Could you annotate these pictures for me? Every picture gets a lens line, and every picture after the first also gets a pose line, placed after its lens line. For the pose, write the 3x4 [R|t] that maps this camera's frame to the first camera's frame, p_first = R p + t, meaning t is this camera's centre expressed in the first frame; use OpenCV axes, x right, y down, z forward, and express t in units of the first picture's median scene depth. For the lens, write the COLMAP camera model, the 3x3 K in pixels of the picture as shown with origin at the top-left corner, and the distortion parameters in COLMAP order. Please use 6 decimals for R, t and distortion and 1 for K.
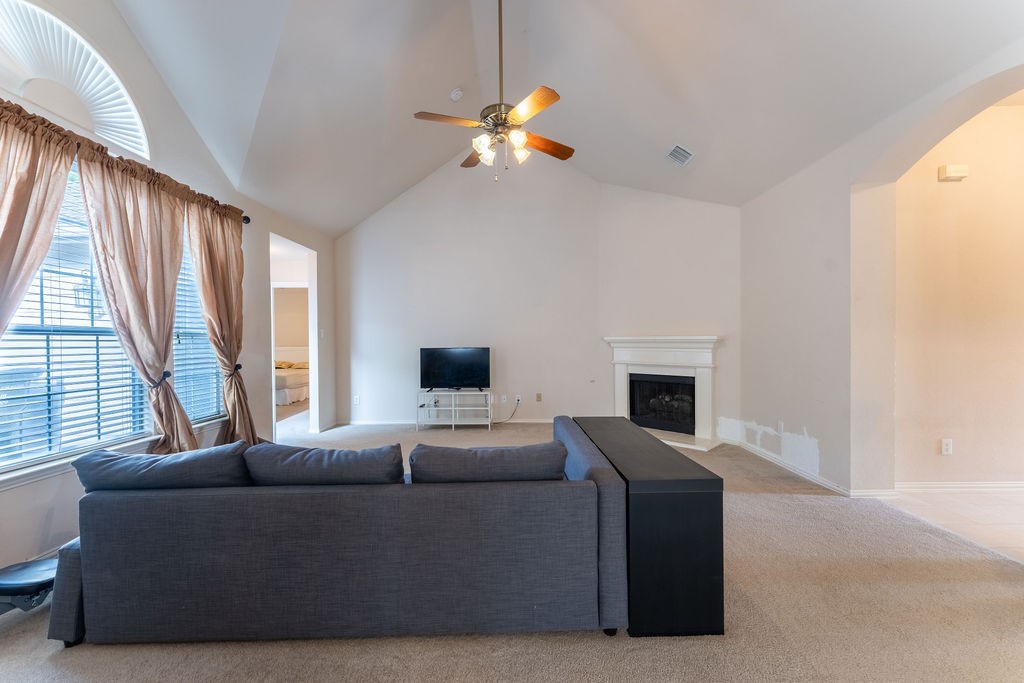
lens RADIAL K [[410.0, 0, 512.0], [0, 410.0, 341.5], [0, 0, 1]] dist [-0.001732, -0.000102]
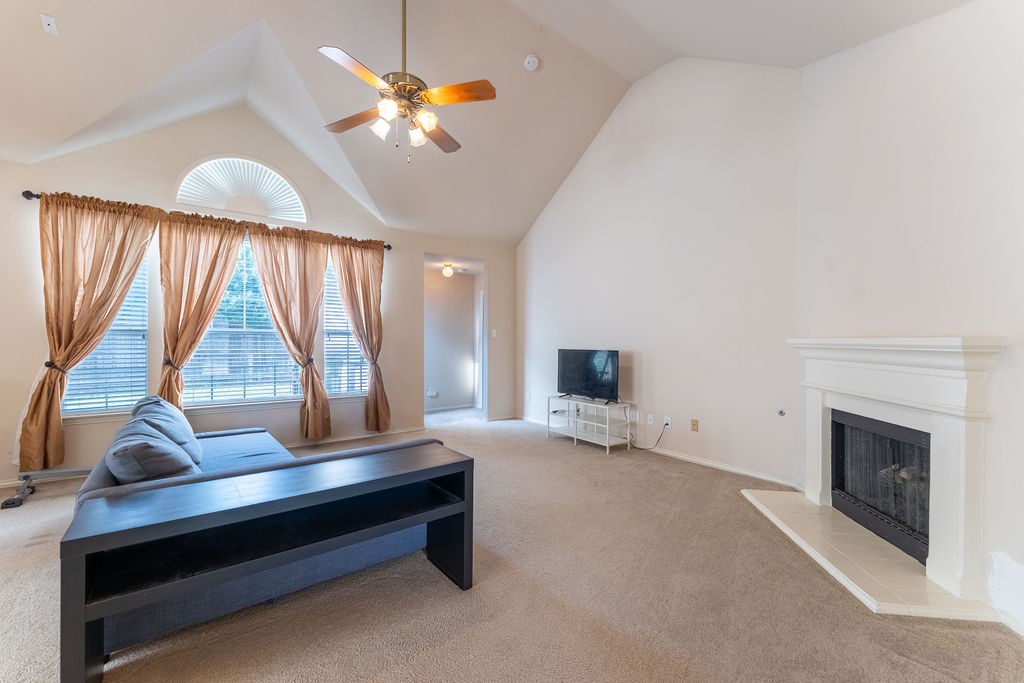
lens RADIAL K [[416.9, 0, 512.1], [0, 416.9, 344.2], [0, 0, 1]] dist [-0.000389, -0.000293]
pose [[0.603137, 0.019185, -0.797407, 0.534740], [-0.013924, 0.999812, 0.013523, -0.006330], [0.797516, 0.002948, 0.603290, 0.406801]]
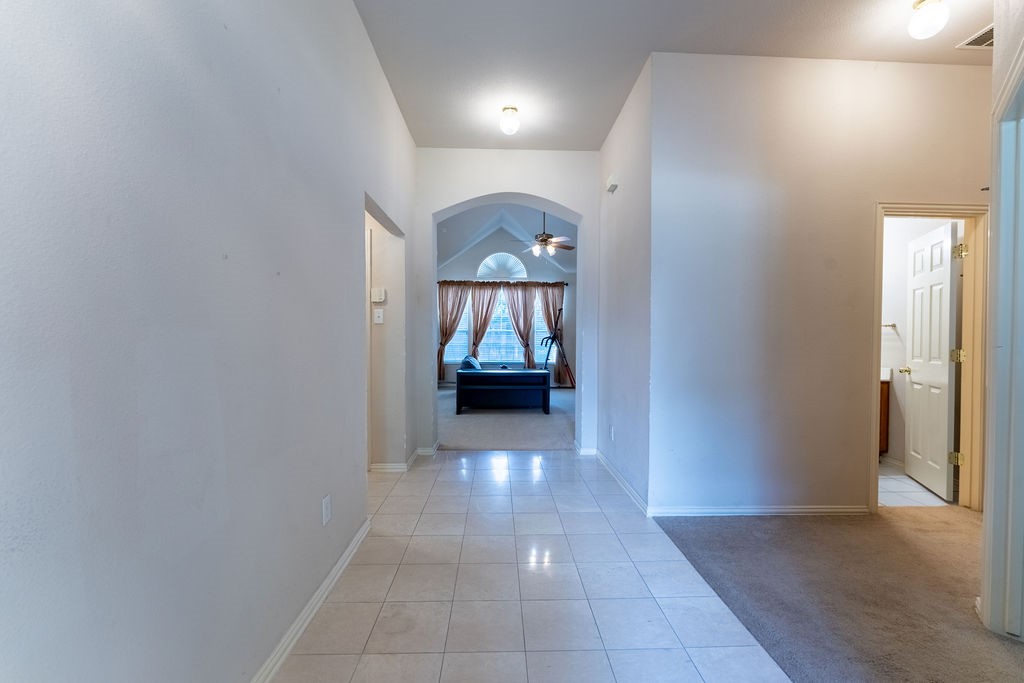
lens RADIAL K [[416.9, 0, 512.1], [0, 416.9, 344.2], [0, 0, 1]] dist [-0.000389, -0.000293]
pose [[0.043063, 0.026897, -0.998710, 1.466378], [-0.008224, 0.999613, 0.026567, -0.003112], [0.999038, 0.007070, 0.043268, 0.456105]]
